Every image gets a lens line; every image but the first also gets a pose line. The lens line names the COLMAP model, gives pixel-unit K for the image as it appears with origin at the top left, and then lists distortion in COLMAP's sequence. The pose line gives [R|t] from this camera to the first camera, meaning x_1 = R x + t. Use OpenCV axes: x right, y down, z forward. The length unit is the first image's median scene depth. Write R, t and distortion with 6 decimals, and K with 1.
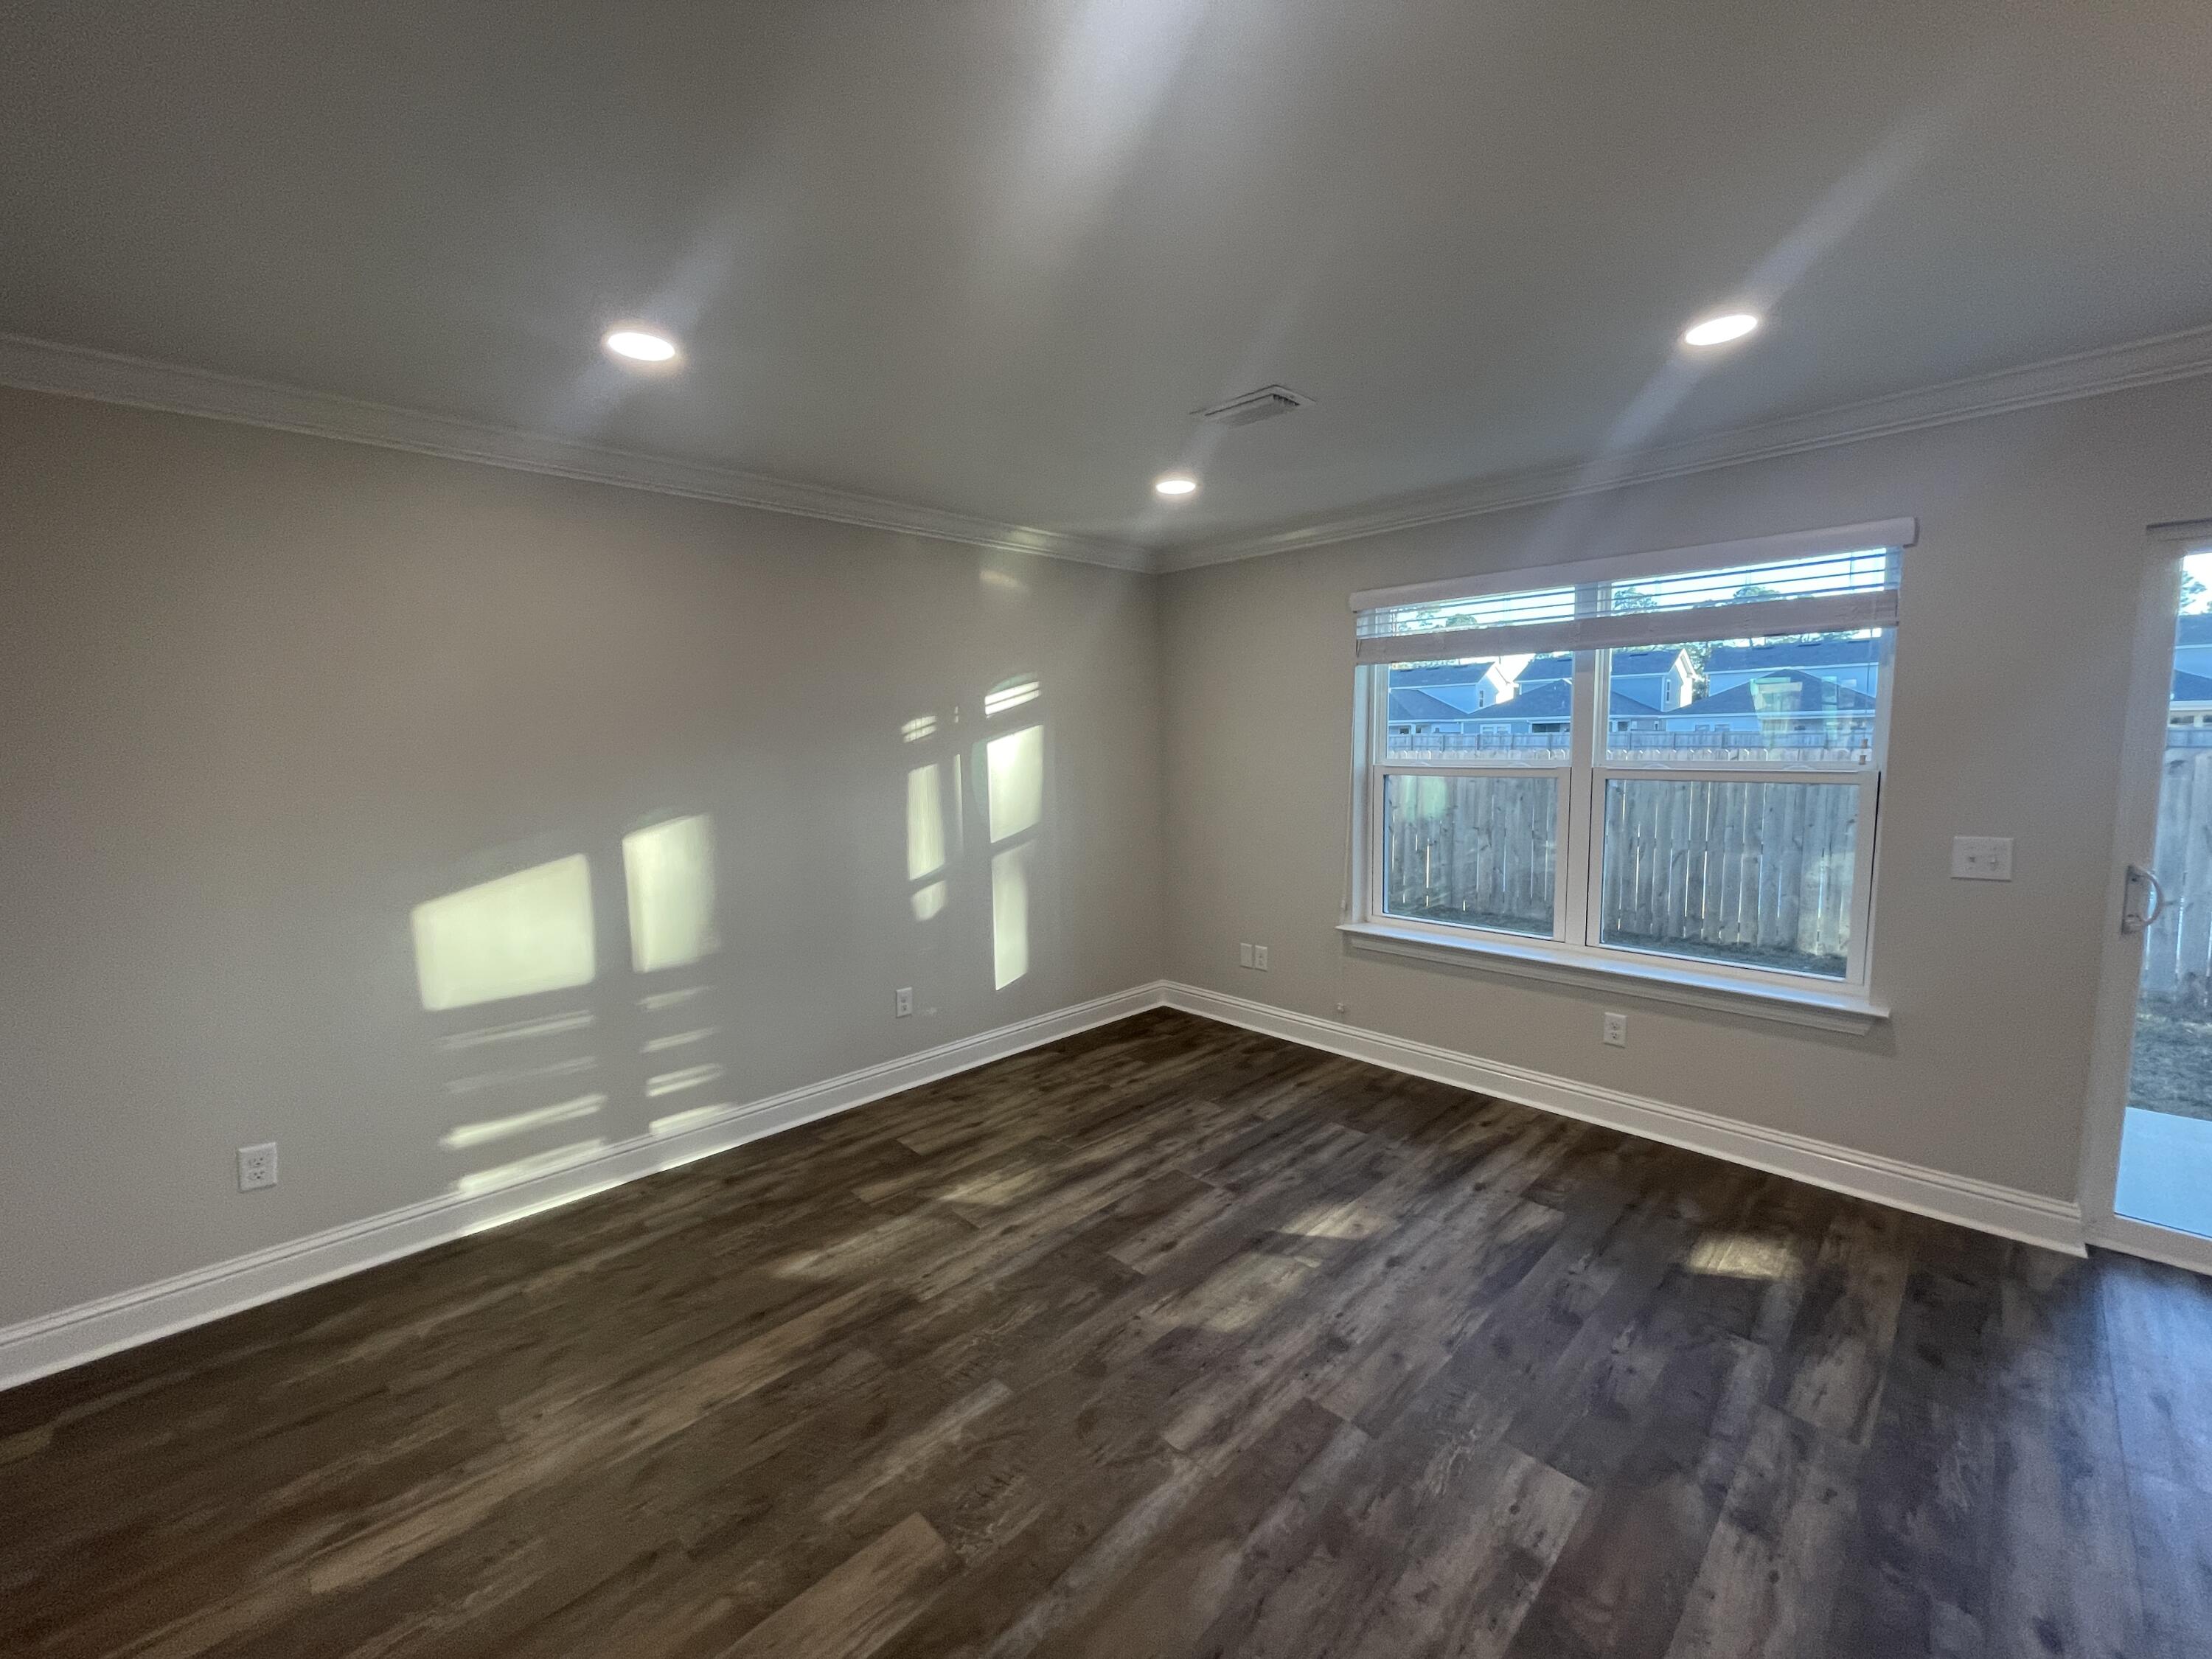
lens RADIAL K [[895.2, 0, 1096.4], [0, 895.2, 820.0], [0, 0, 1]] dist [-0.005568, 0.002626]
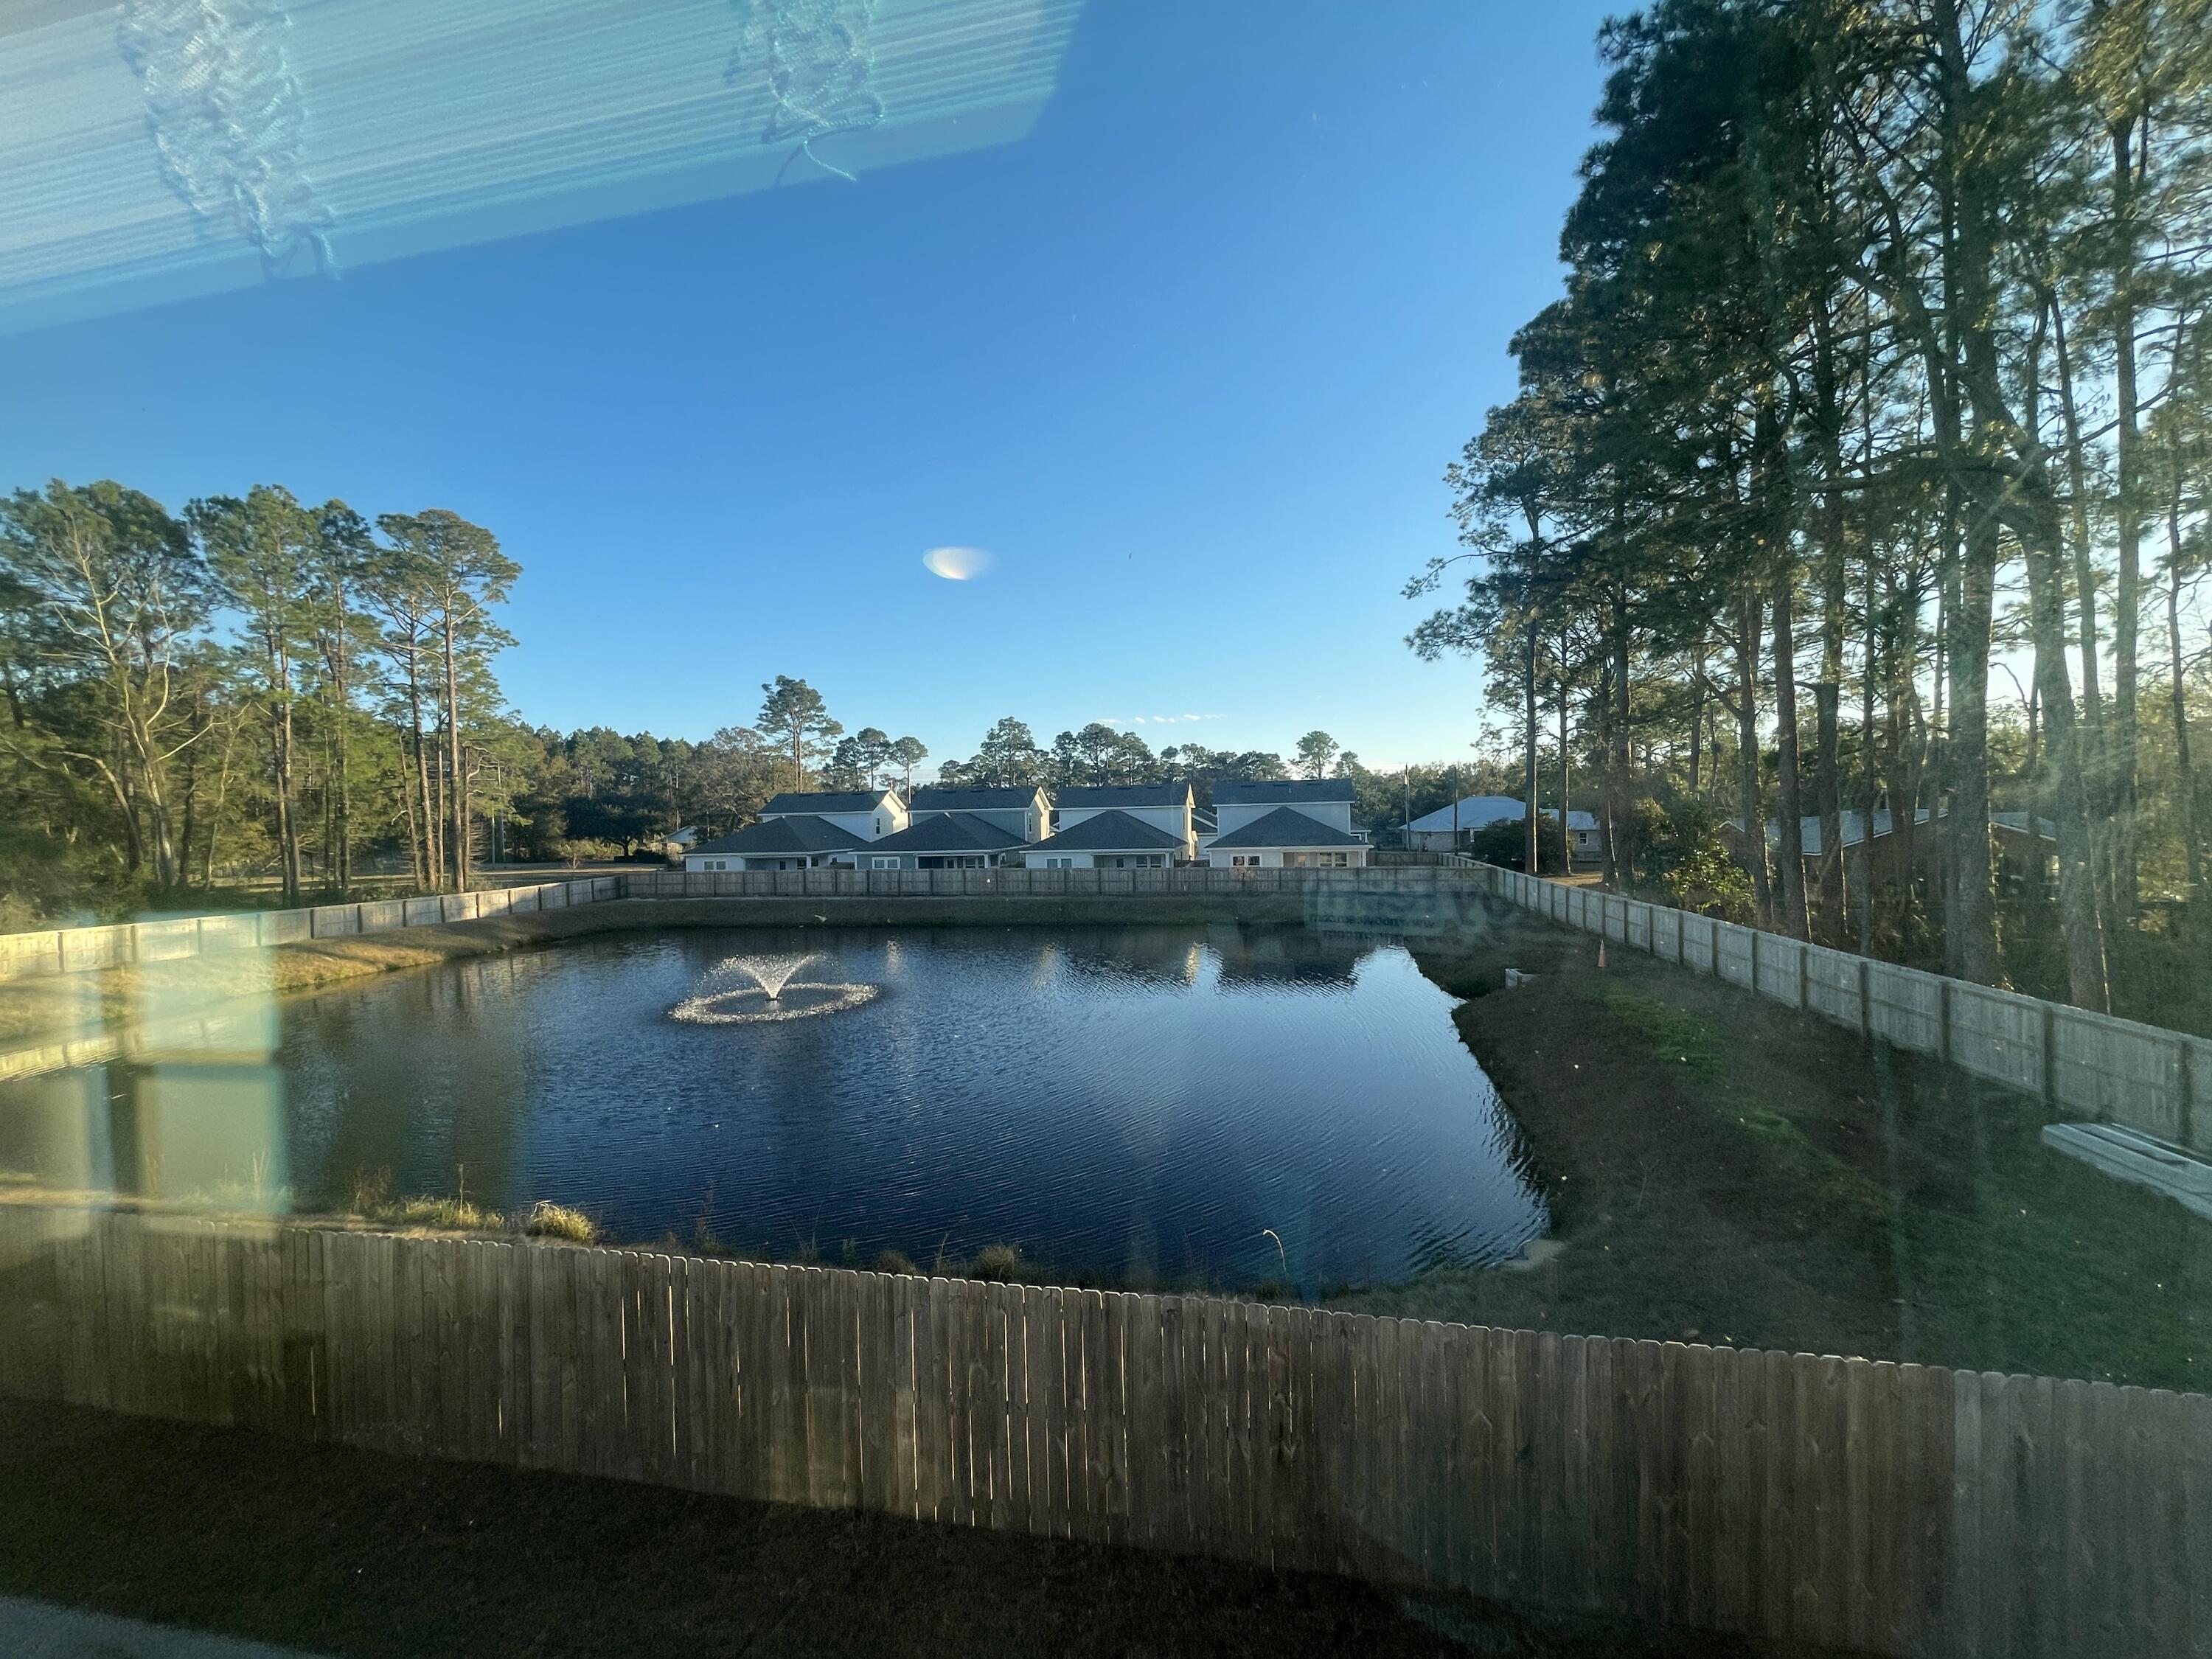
lens RADIAL K [[895.2, 0, 1096.2], [0, 895.2, 825.8], [0, 0, 1]] dist [-0.005568, 0.002626]
pose [[0.818825, -0.003203, 0.574035, 1.323355], [0.059031, 0.995153, -0.078652, -1.195010], [-0.571000, 0.098288, 0.815045, 0.443935]]
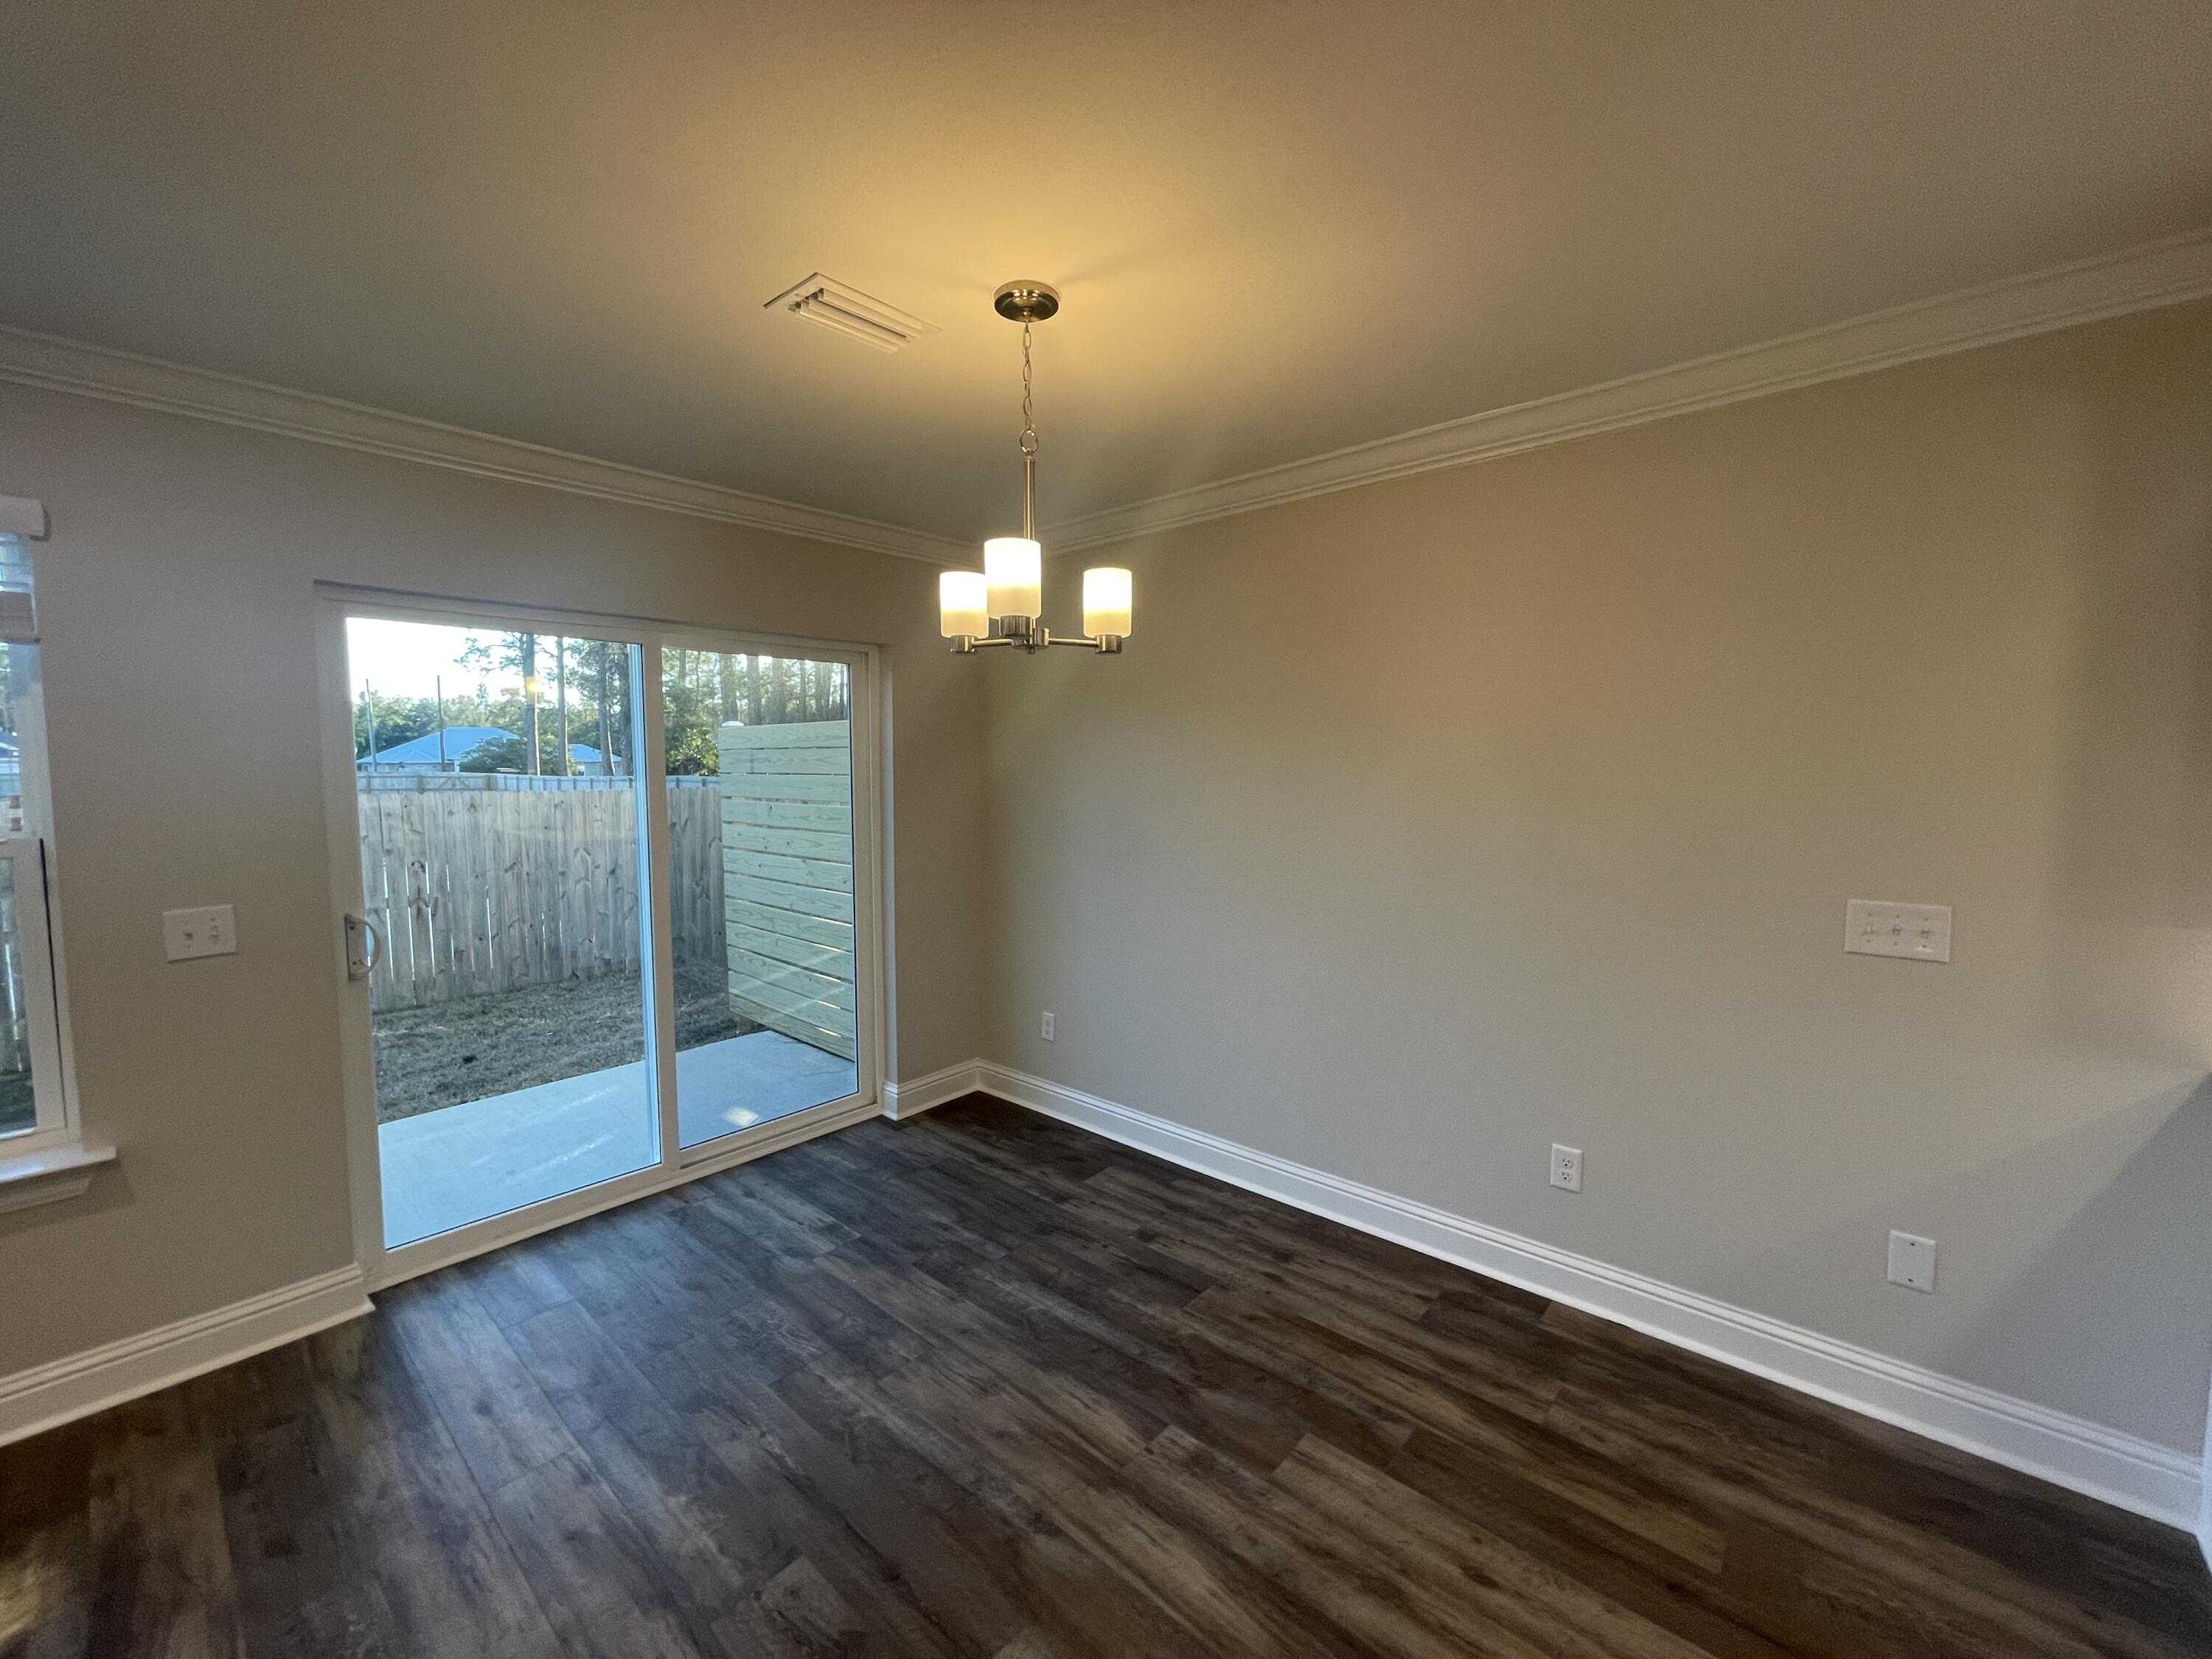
lens RADIAL K [[895.2, 0, 1097.2], [0, 895.2, 835.8], [0, 0, 1]] dist [-0.005568, 0.002626]
pose [[-0.066021, -0.063719, 0.995782, 0.090290], [0.098702, 0.992648, 0.070063, -0.024231], [-0.992925, 0.102912, -0.059246, 0.192377]]
